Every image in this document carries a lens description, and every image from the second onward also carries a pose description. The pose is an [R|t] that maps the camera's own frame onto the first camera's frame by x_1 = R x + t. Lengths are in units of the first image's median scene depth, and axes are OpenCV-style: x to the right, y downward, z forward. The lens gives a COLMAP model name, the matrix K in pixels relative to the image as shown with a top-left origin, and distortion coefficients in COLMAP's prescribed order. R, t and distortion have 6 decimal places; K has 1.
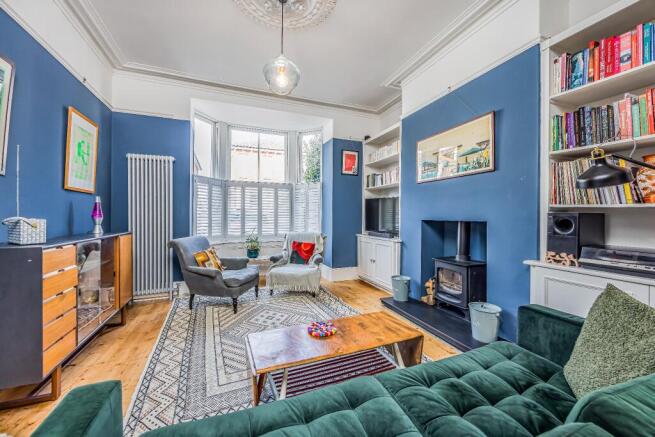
lens RADIAL K [[257.2, 0, 330.1], [0, 257.2, 219.2], [0, 0, 1]] dist [0.002018, 0.000207]
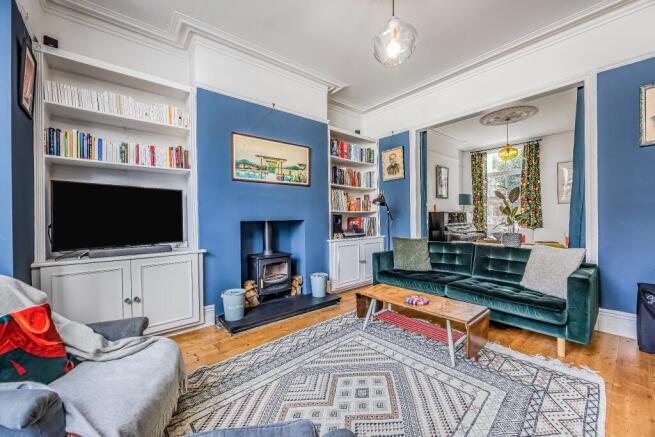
lens RADIAL K [[257.2, 0, 330.1], [0, 257.2, 219.2], [0, 0, 1]] dist [0.002018, 0.000207]
pose [[-0.312536, -0.003152, 0.949901, -0.837186], [0.027207, 0.999555, 0.012268, -0.008660], [-0.949516, 0.029678, -0.312311, 1.341033]]
